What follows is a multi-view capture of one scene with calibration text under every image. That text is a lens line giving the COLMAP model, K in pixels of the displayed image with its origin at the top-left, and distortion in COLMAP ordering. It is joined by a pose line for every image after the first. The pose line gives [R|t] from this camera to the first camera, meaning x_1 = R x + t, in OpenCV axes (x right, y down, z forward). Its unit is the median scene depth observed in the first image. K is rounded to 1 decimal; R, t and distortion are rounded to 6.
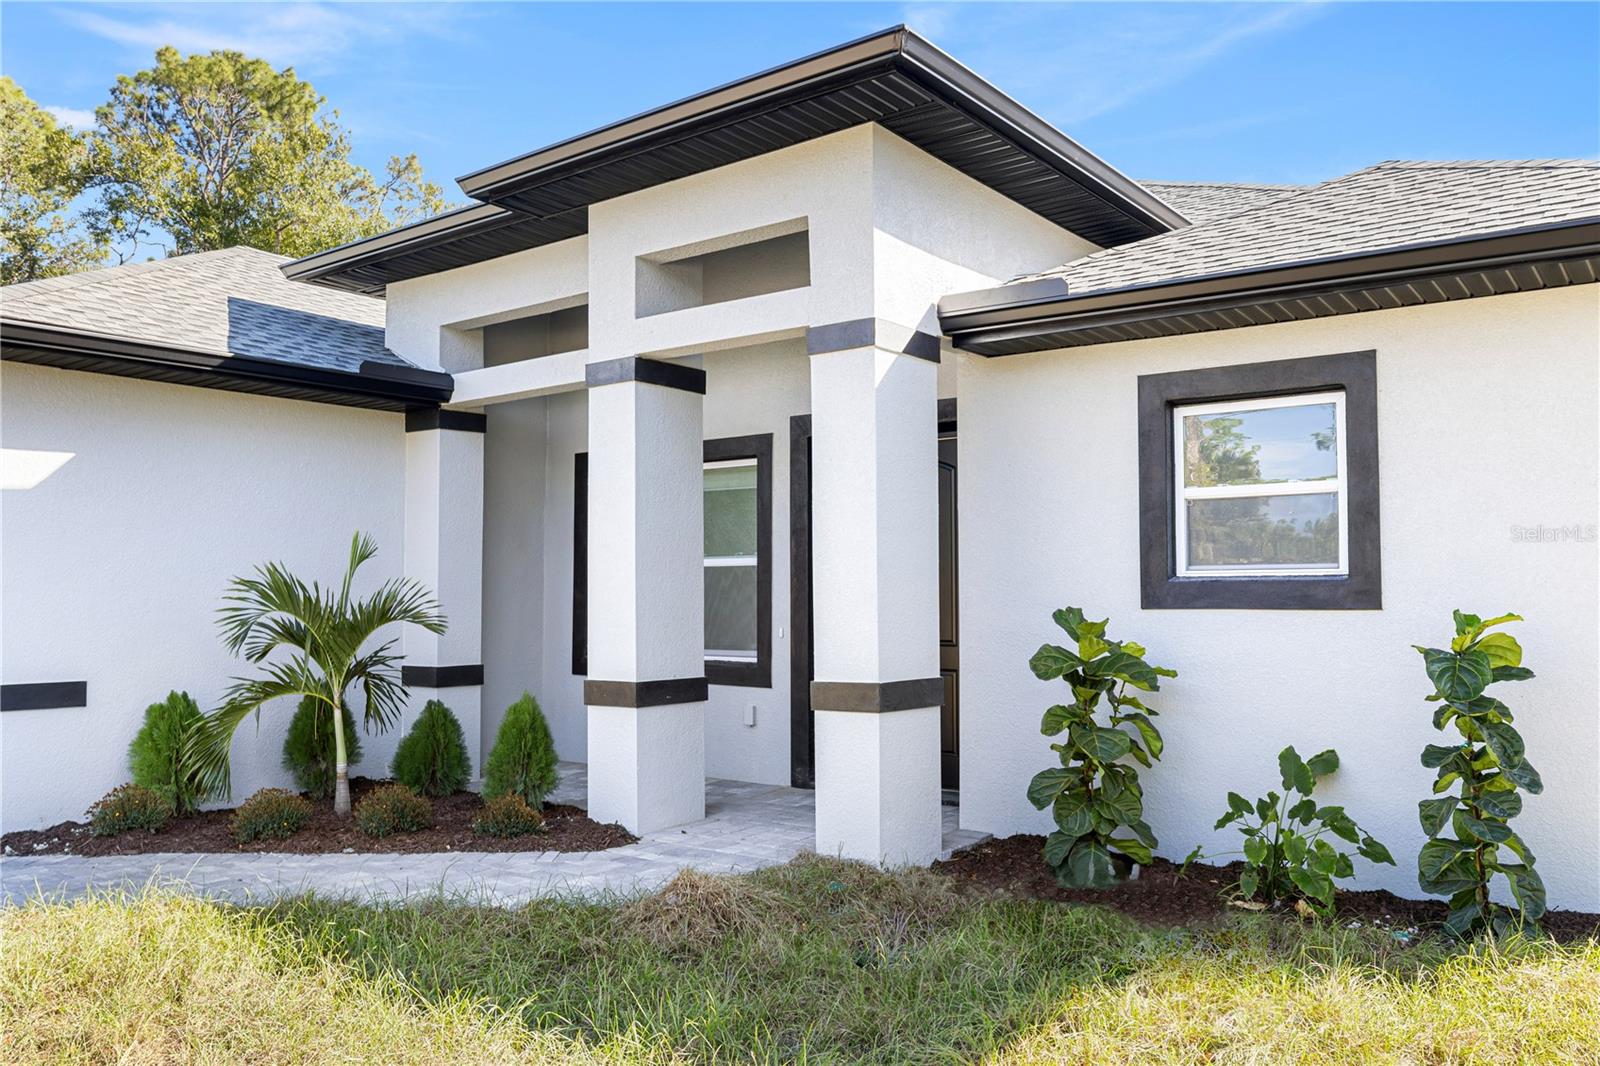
lens RADIAL K [[1225.5, 0, 789.6], [0, 1225.5, 530.0], [0, 0, 1]] dist [0.013775, -0.001359]
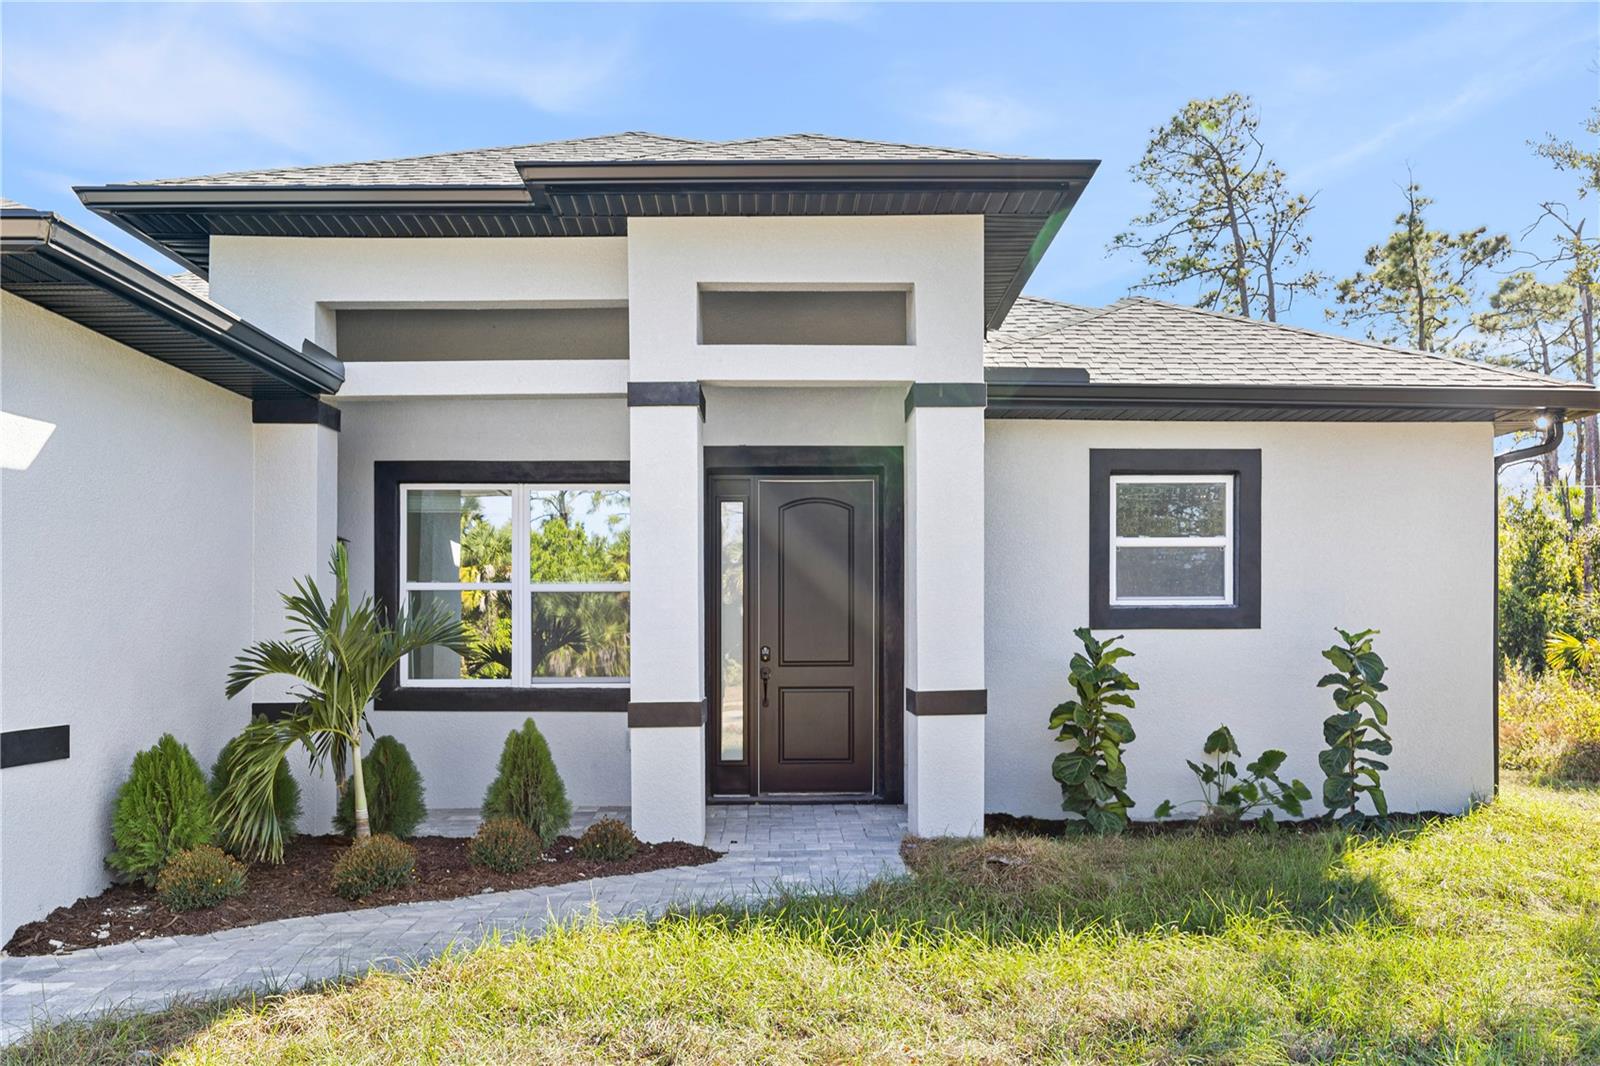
lens RADIAL K [[1334.3, 0, 754.8], [0, 1334.3, 616.5], [0, 0, 1]] dist [0.016646, -0.014351]
pose [[0.792672, 0.006279, 0.609616, -0.862361], [-0.033799, 0.998862, 0.033660, 0.015291], [-0.608711, -0.047286, 0.791982, 0.097543]]
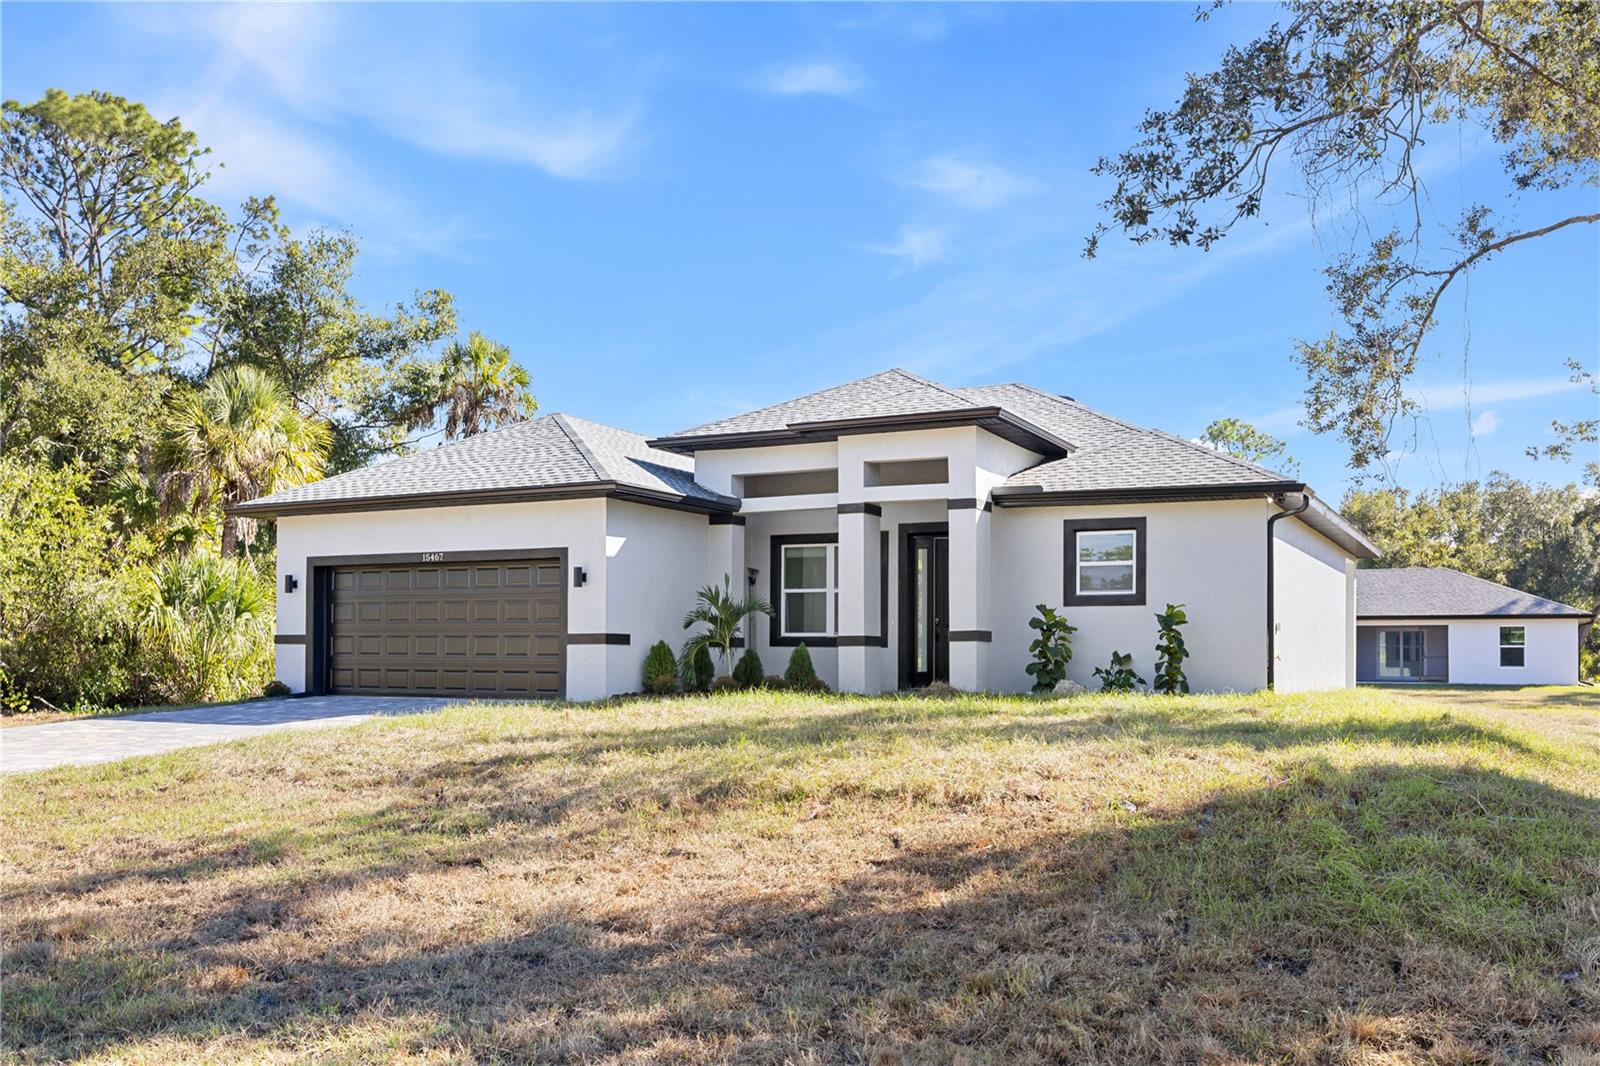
lens RADIAL K [[1396.0, 0, 755.3], [0, 1396.0, 616.1], [0, 0, 1]] dist [0.017500, -0.032469]
pose [[0.986440, 0.011569, 0.163715, -0.899422], [-0.016464, 0.999456, 0.028576, 0.009302], [-0.163296, -0.030884, 0.986094, -1.953110]]
